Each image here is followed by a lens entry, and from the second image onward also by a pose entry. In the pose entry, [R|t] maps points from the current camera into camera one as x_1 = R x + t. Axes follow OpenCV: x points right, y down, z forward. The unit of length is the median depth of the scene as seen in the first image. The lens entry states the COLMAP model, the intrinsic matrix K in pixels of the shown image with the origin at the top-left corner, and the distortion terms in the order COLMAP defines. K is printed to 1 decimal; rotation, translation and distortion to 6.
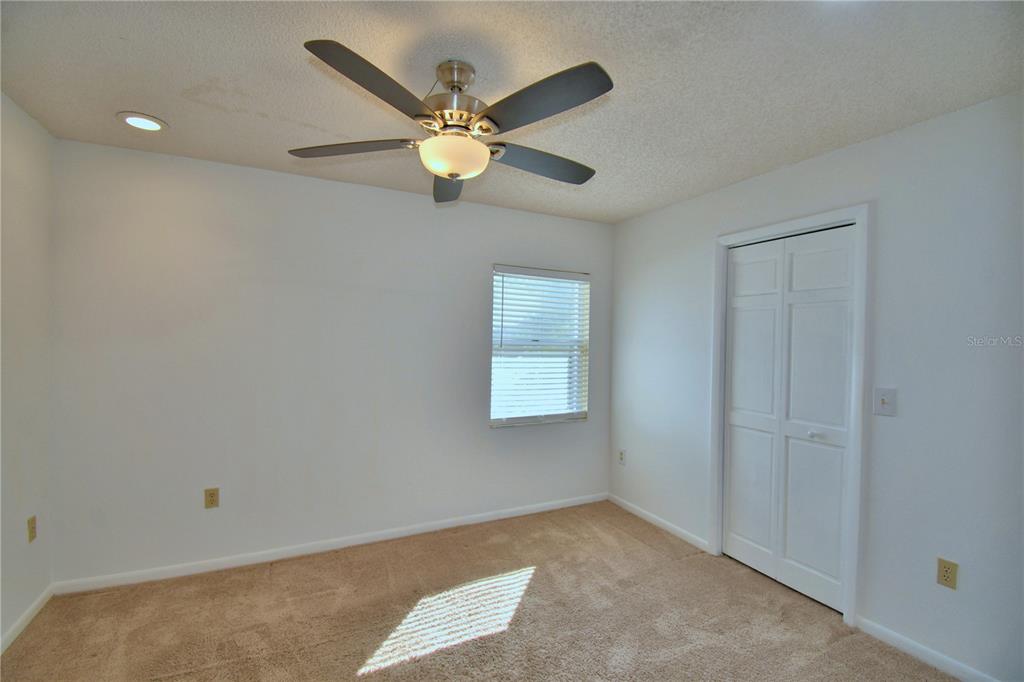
lens RADIAL K [[447.0, 0, 508.8], [0, 447.0, 340.8], [0, 0, 1]] dist [0.002337, -0.011653]
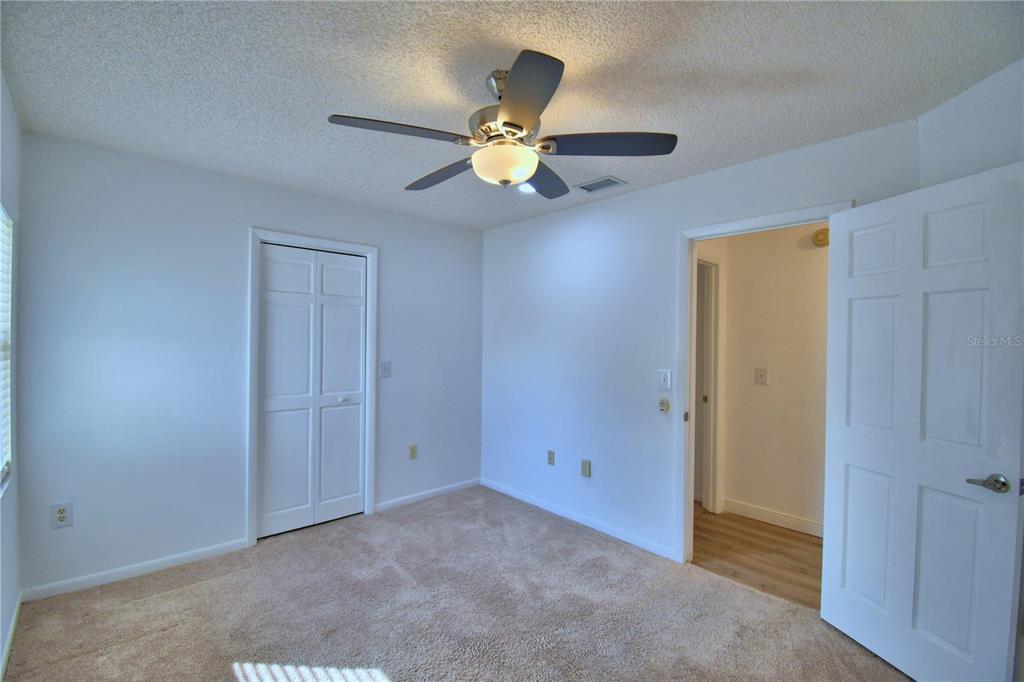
lens RADIAL K [[447.0, 0, 504.9], [0, 447.0, 340.7], [0, 0, 1]] dist [0.002337, -0.011653]
pose [[-0.269420, -0.026366, 0.962662, -0.746461], [-0.014827, 0.999620, 0.023229, -0.014895], [-0.962909, -0.008015, -0.269708, 0.839399]]
